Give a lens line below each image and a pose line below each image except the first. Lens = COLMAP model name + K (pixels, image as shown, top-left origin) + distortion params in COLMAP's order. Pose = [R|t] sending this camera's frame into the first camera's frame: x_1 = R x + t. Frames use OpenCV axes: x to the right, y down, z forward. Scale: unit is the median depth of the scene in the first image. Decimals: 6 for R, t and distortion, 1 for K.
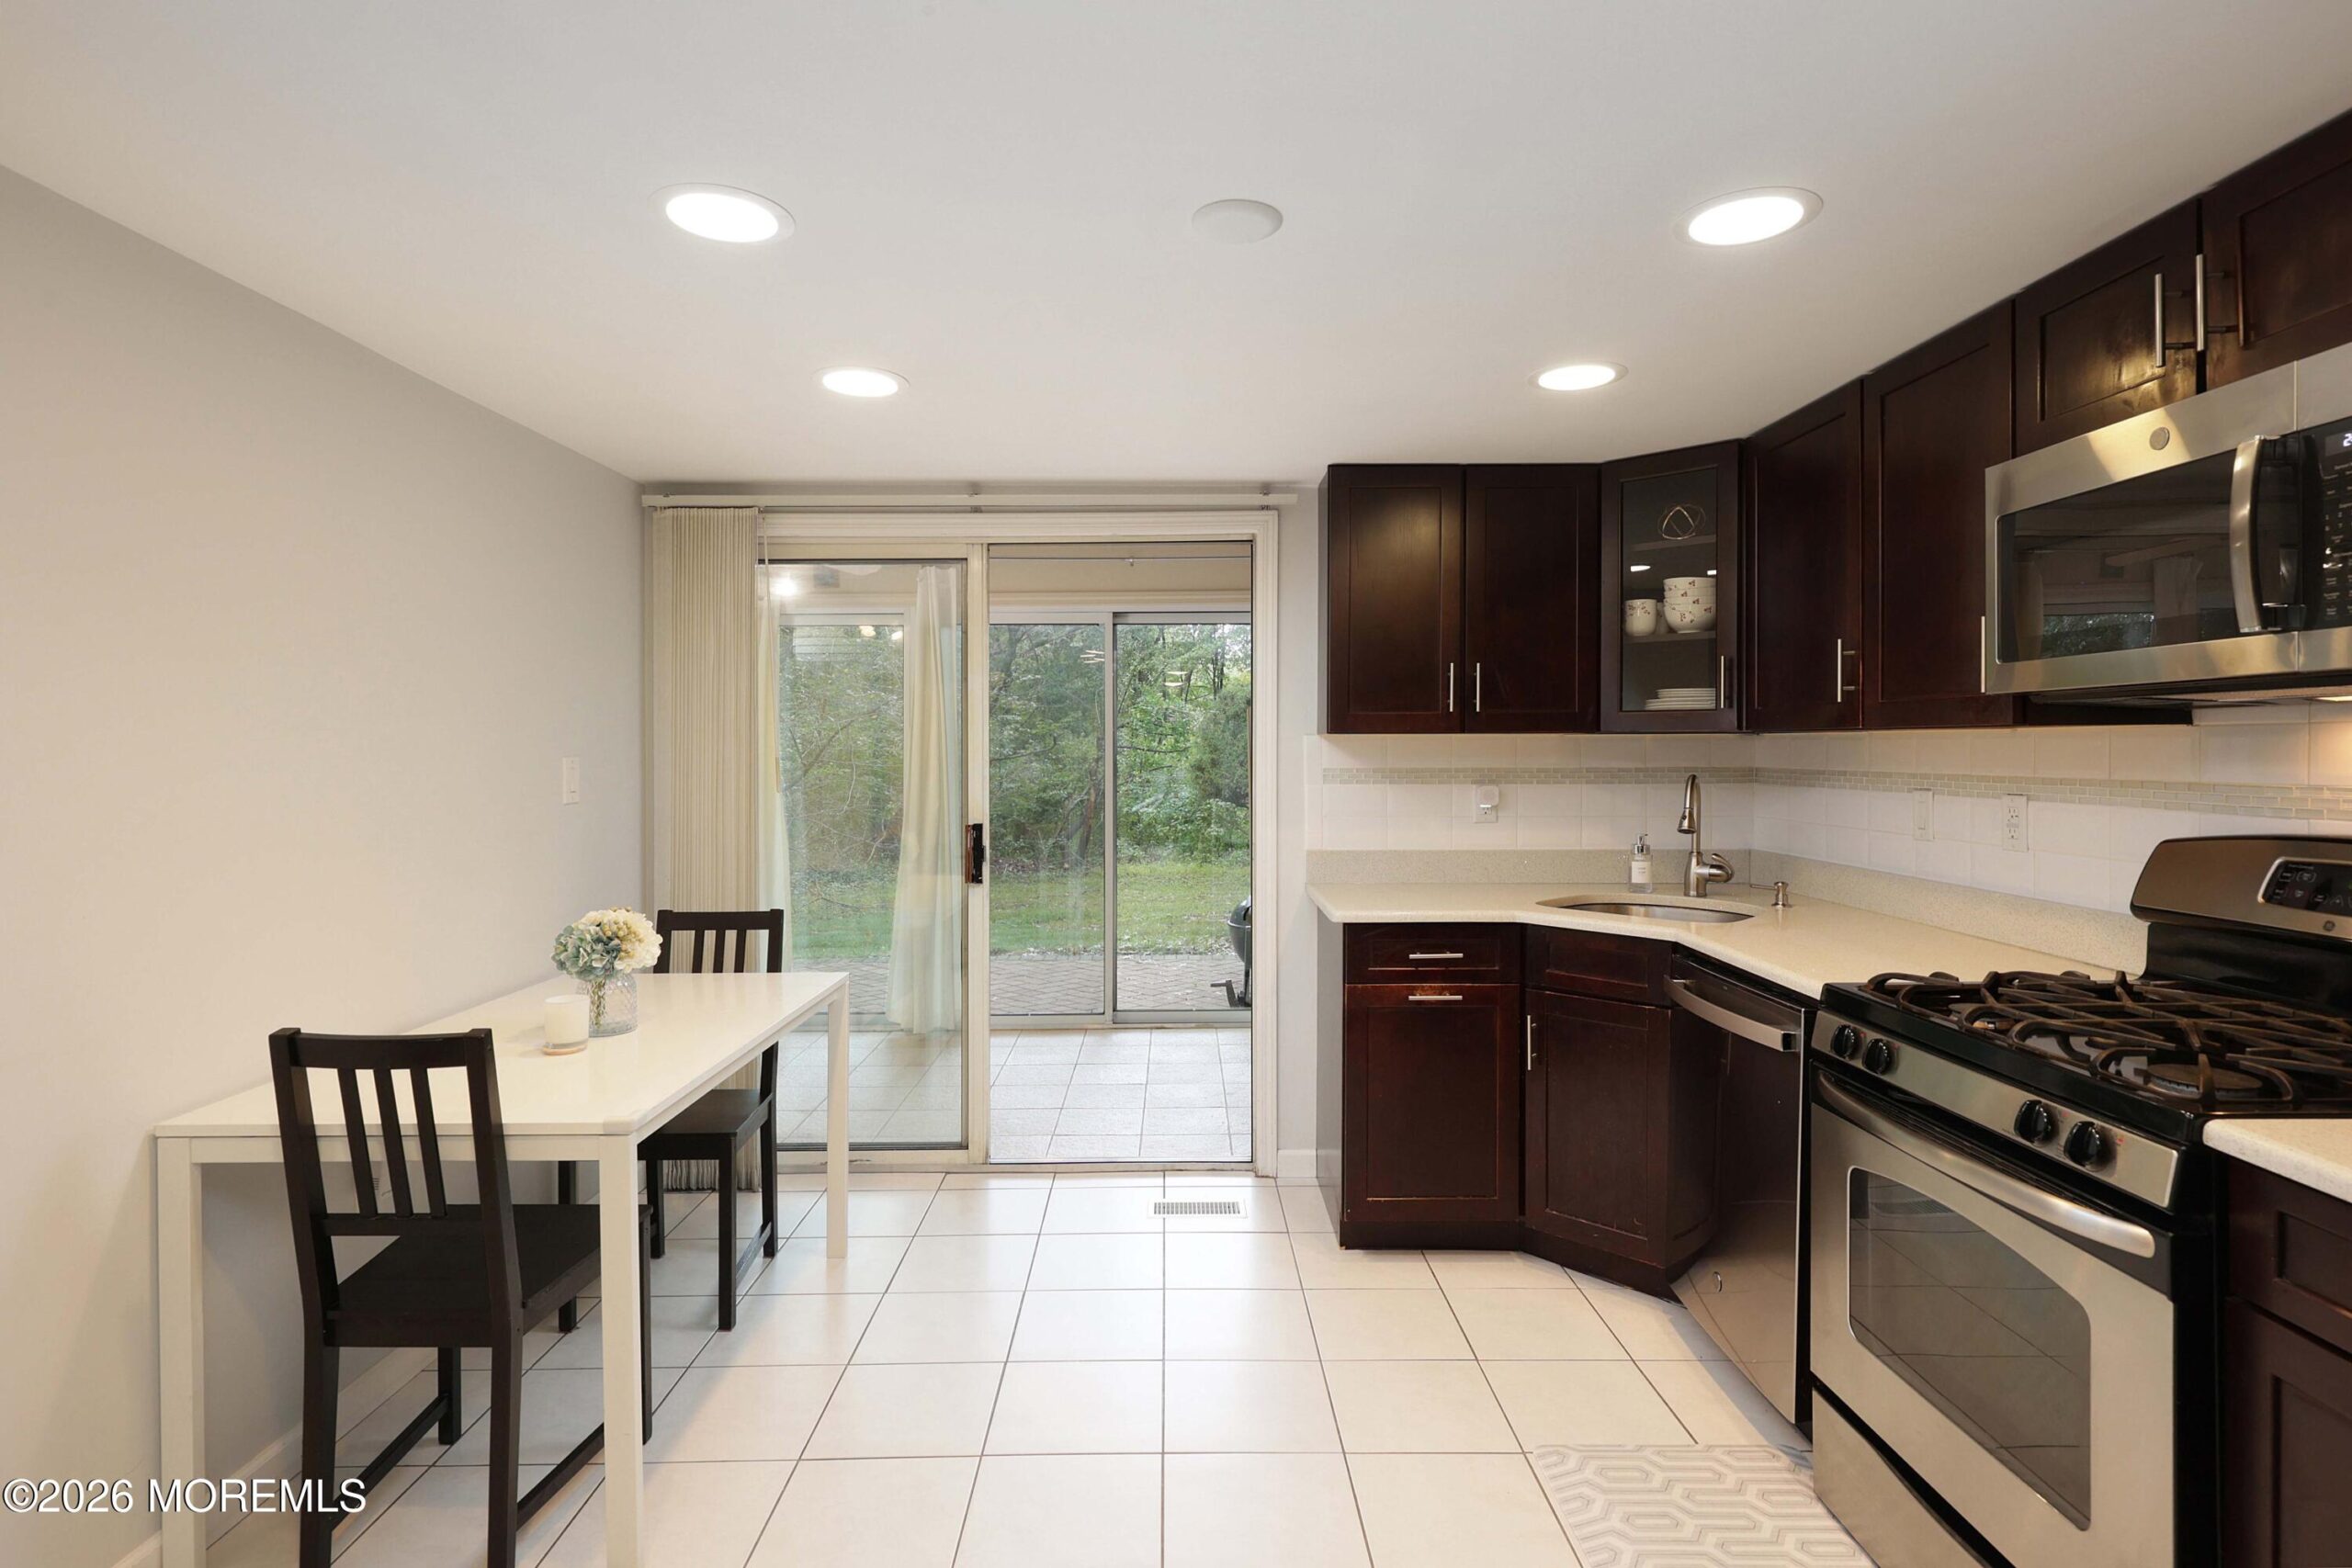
lens RADIAL K [[1177.5, 0, 1180.2], [0, 1177.5, 750.8], [0, 0, 1]] dist [0.002958, 0.001158]
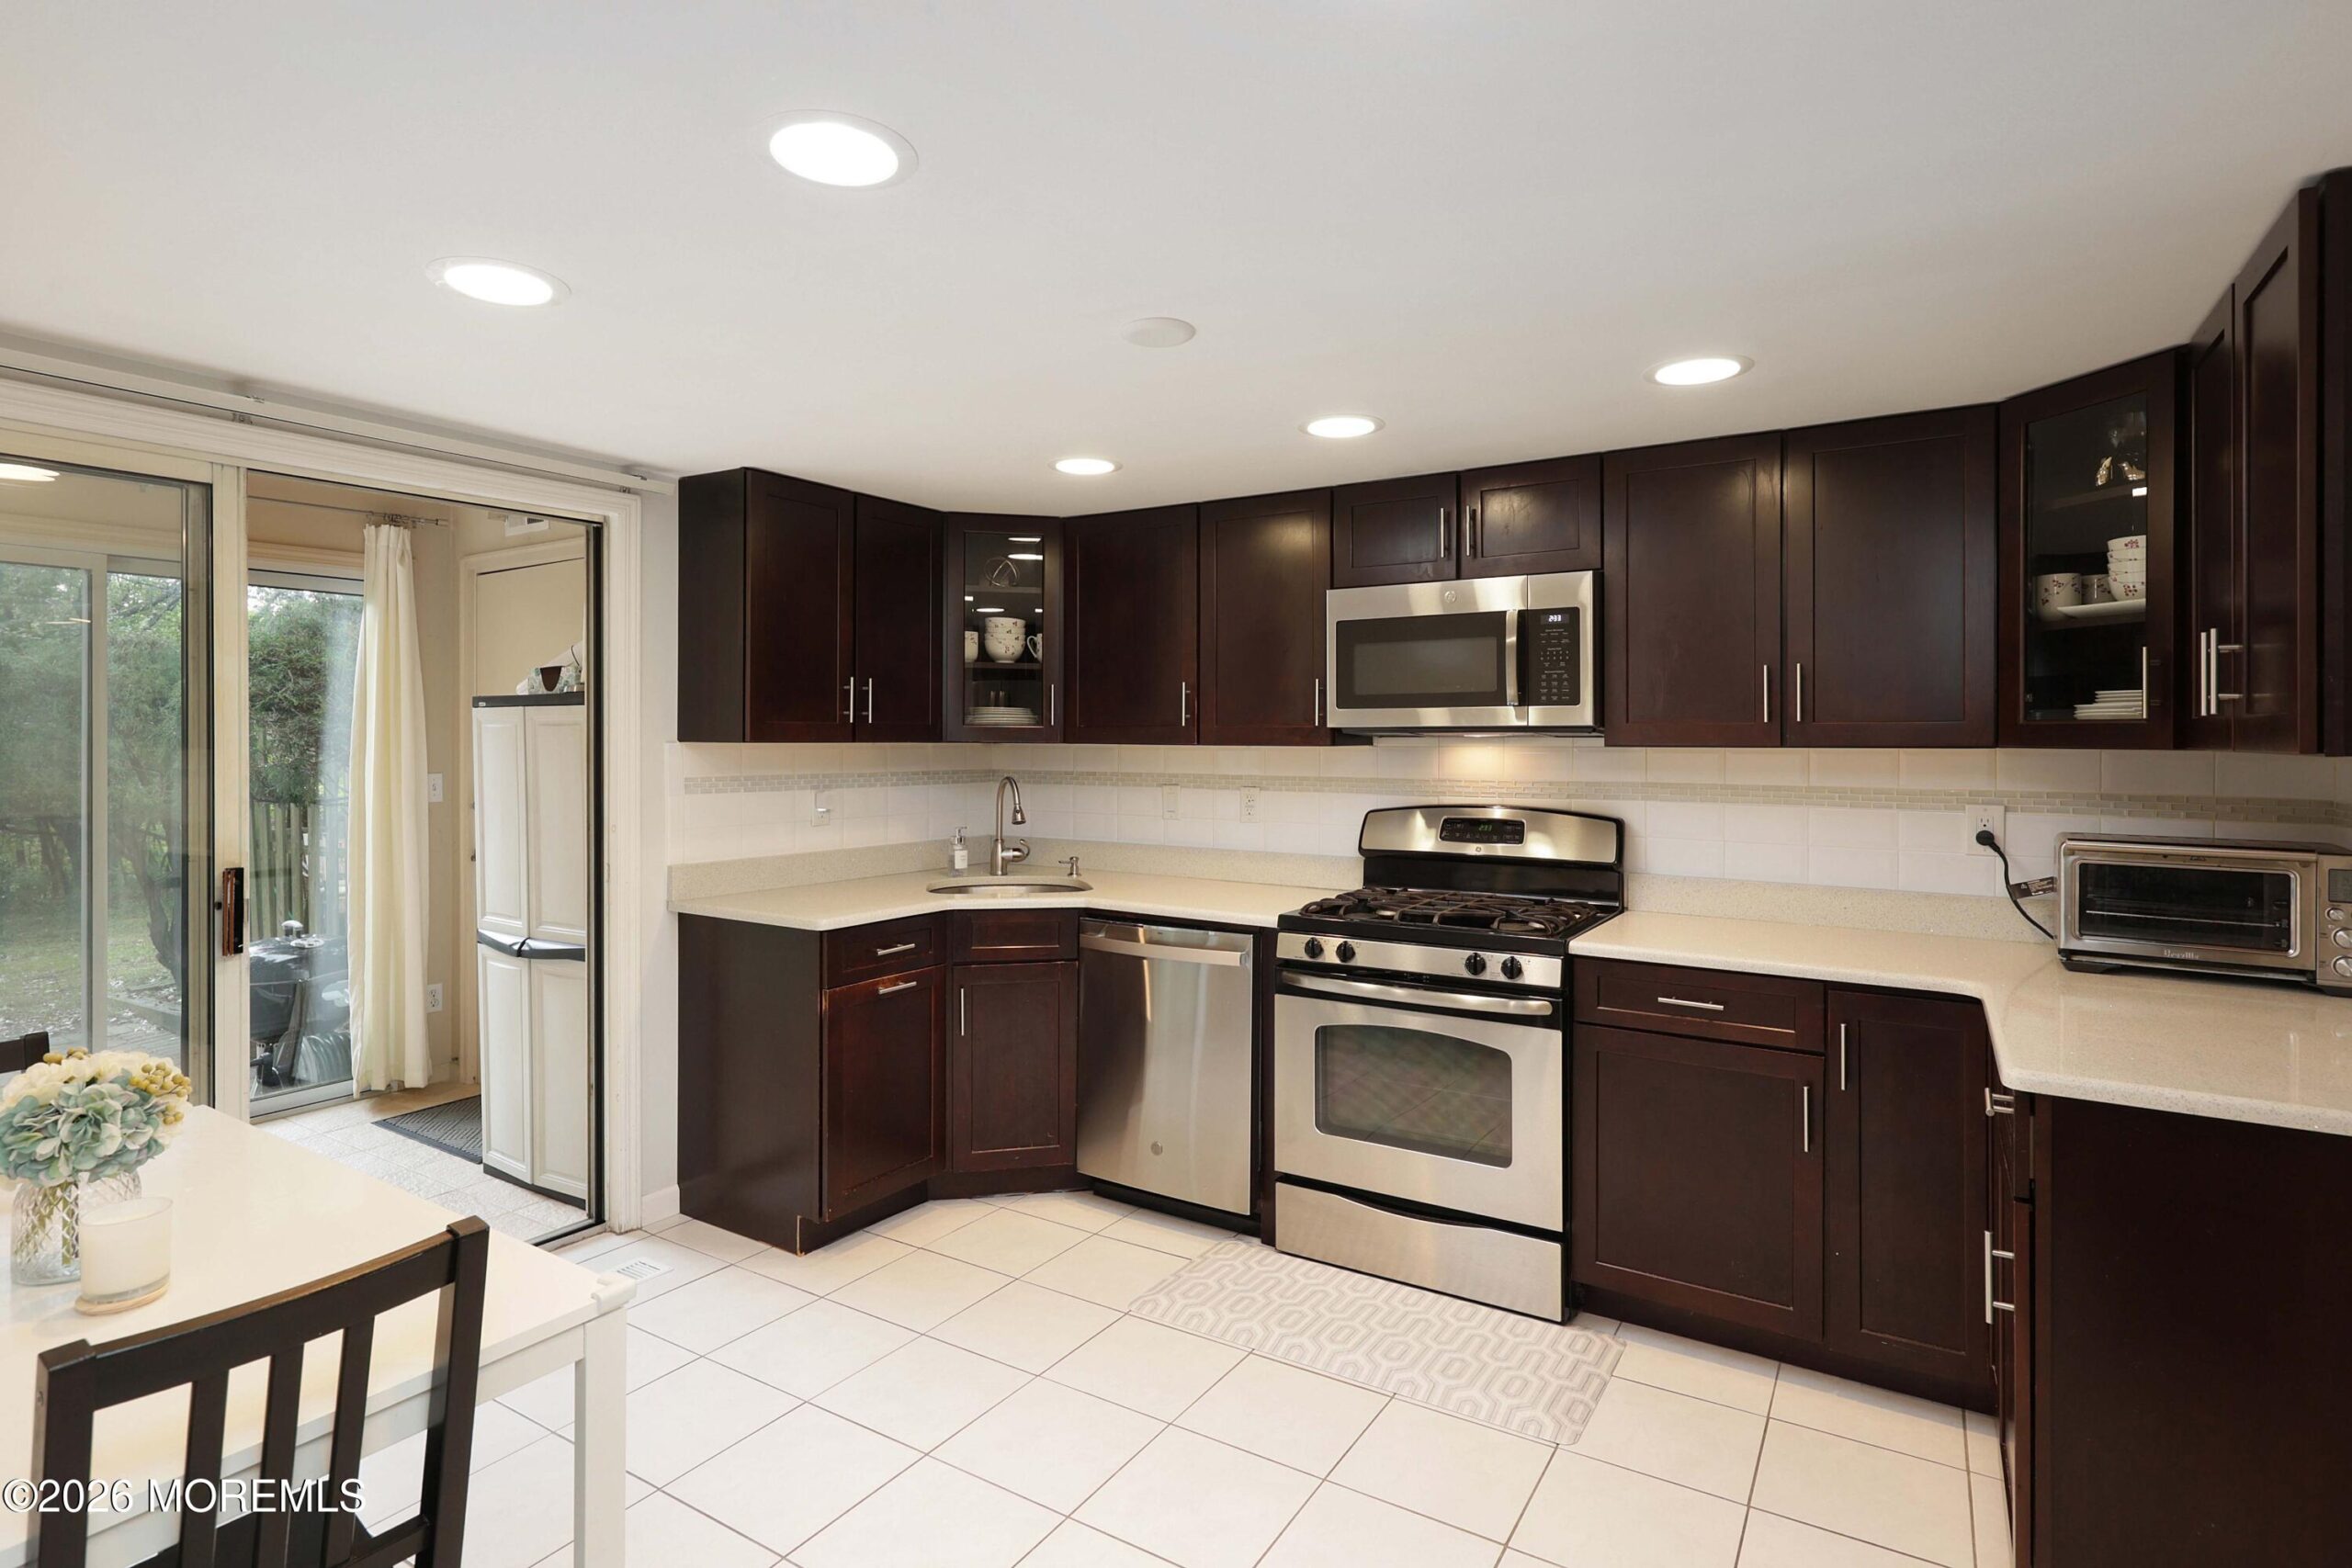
lens RADIAL K [[1182.4, 0, 1167.2], [0, 1182.4, 739.8], [0, 0, 1]] dist [-0.002128, -0.000711]
pose [[0.545543, 0.004209, 0.838073, -0.660574], [-0.003749, 0.999990, -0.002582, -0.020641], [-0.838075, -0.001734, 0.545553, 0.229969]]
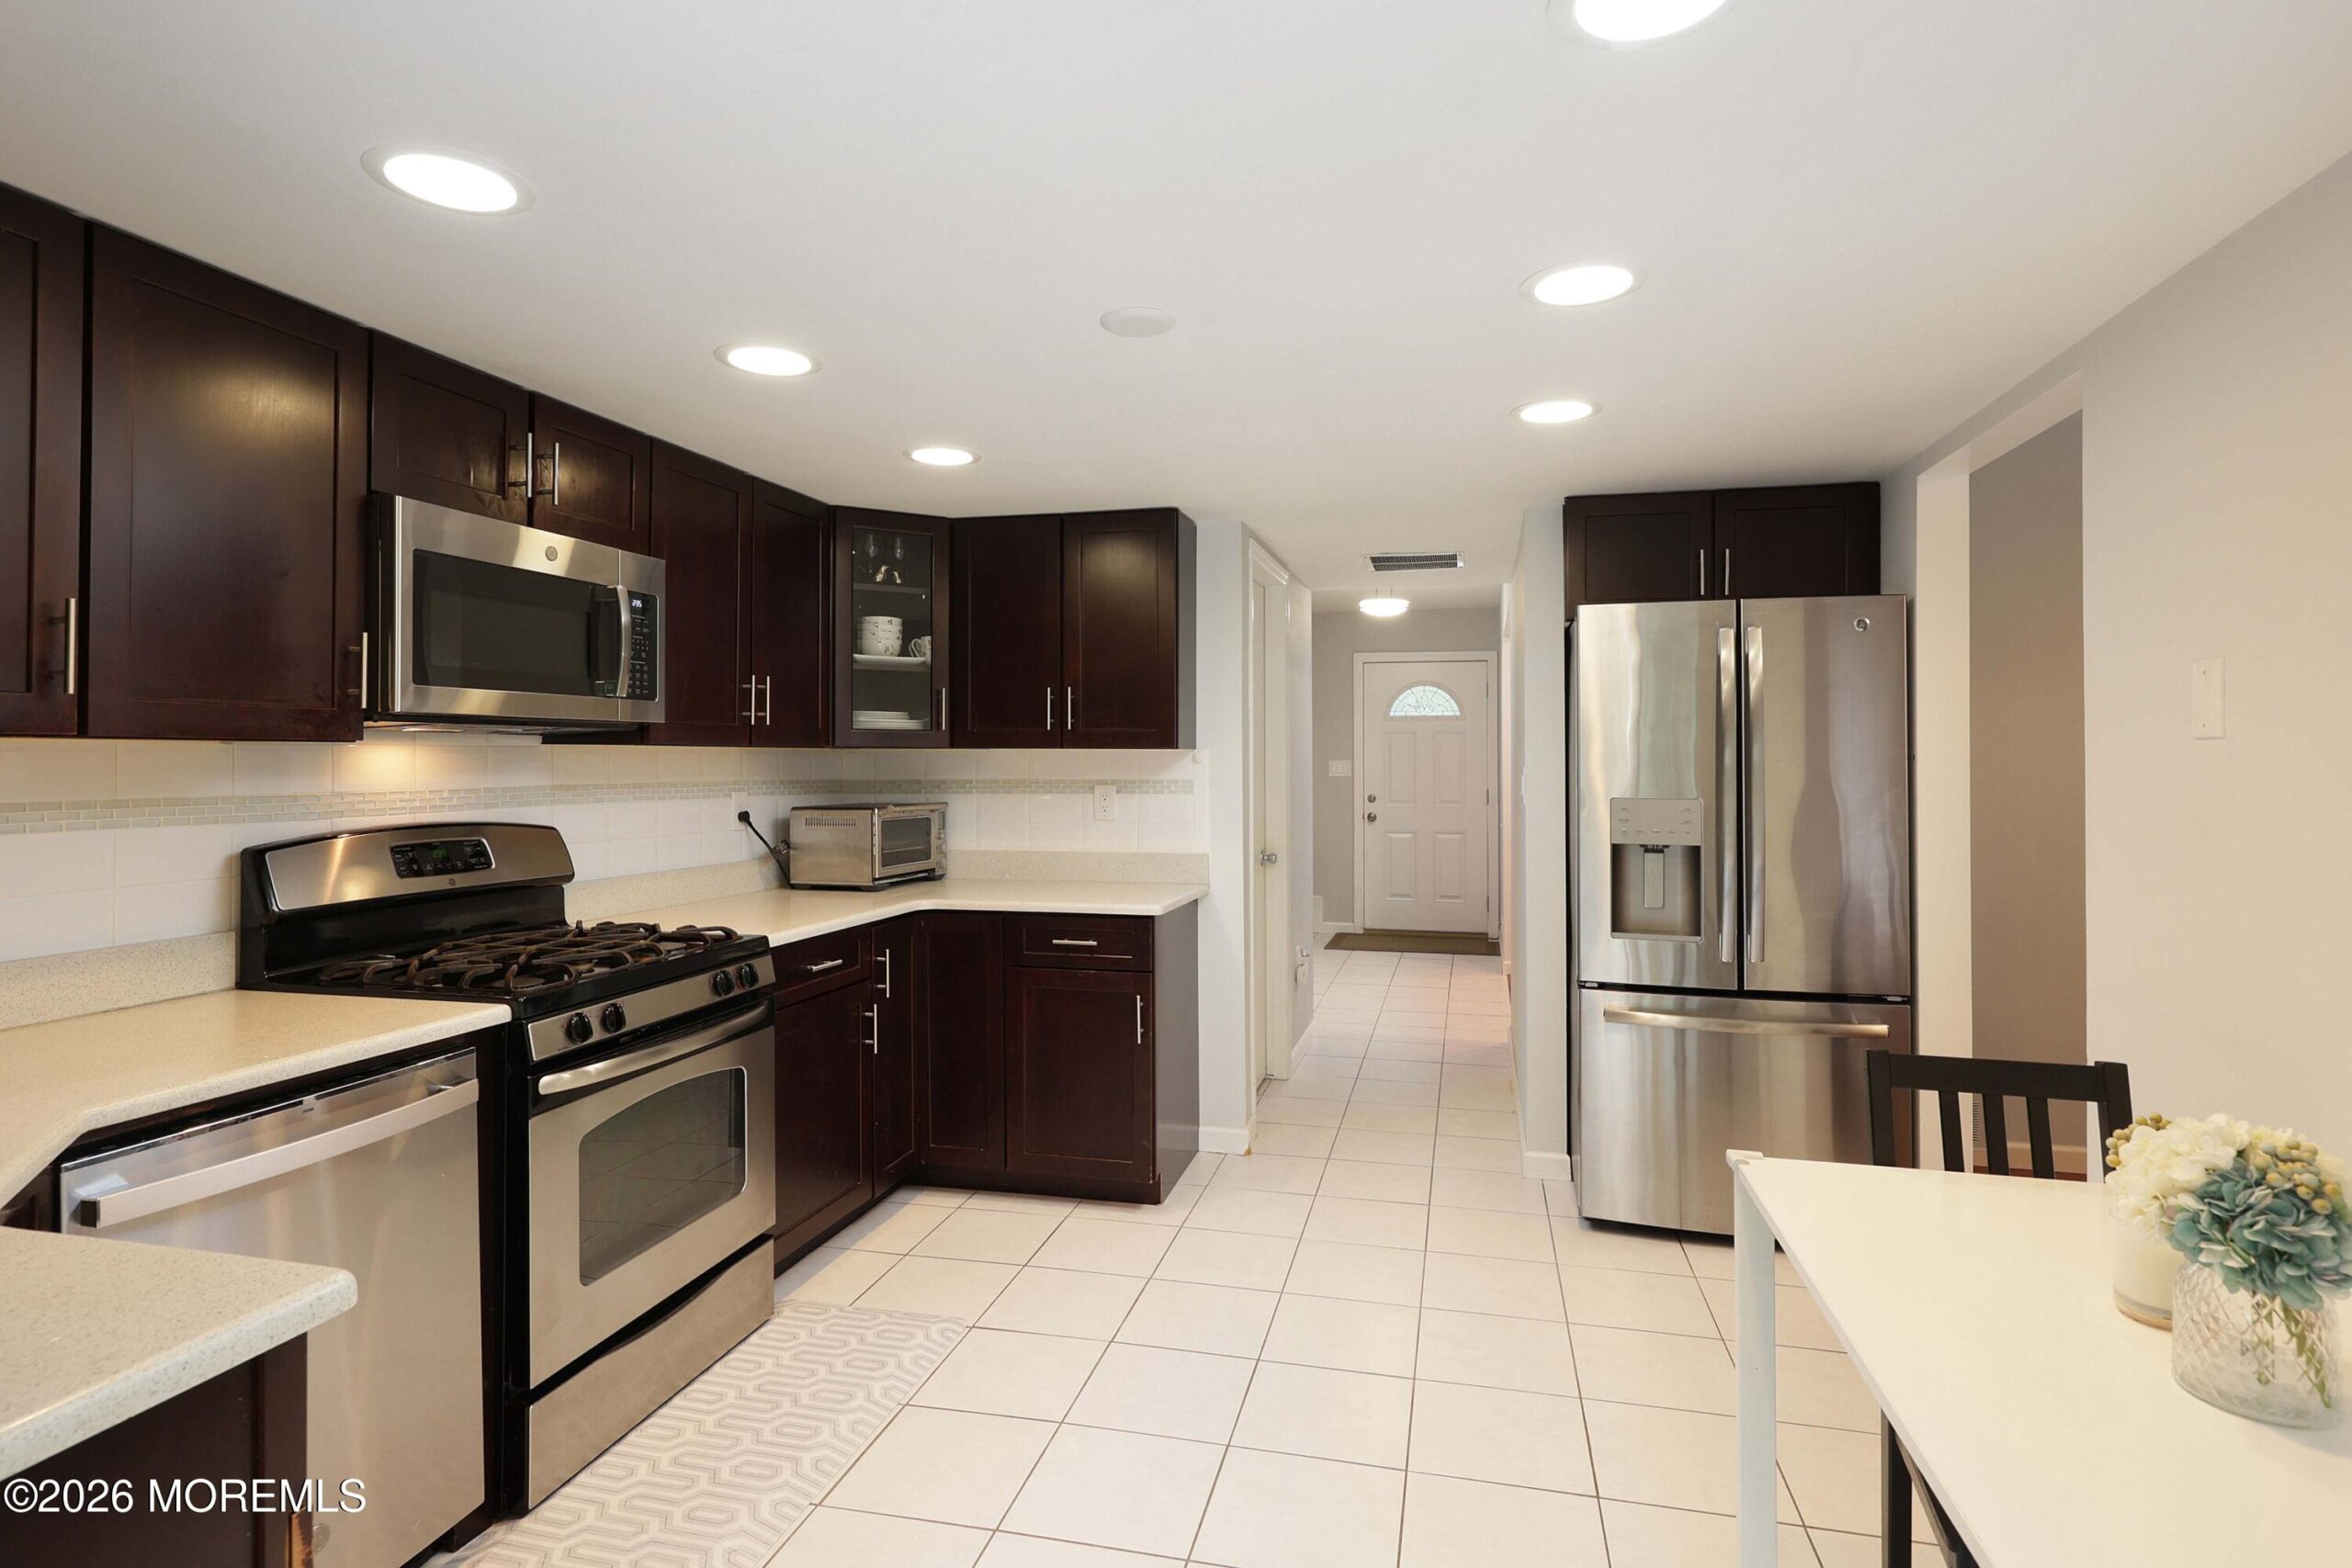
lens RADIAL K [[1177.5, 0, 1180.2], [0, 1177.5, 750.8], [0, 0, 1]] dist [0.002958, 0.001158]
pose [[-0.967670, 0.001537, 0.252215, -0.199089], [-0.000255, 0.999975, -0.007073, -0.005398], [-0.252220, -0.006909, -0.967645, 1.474325]]
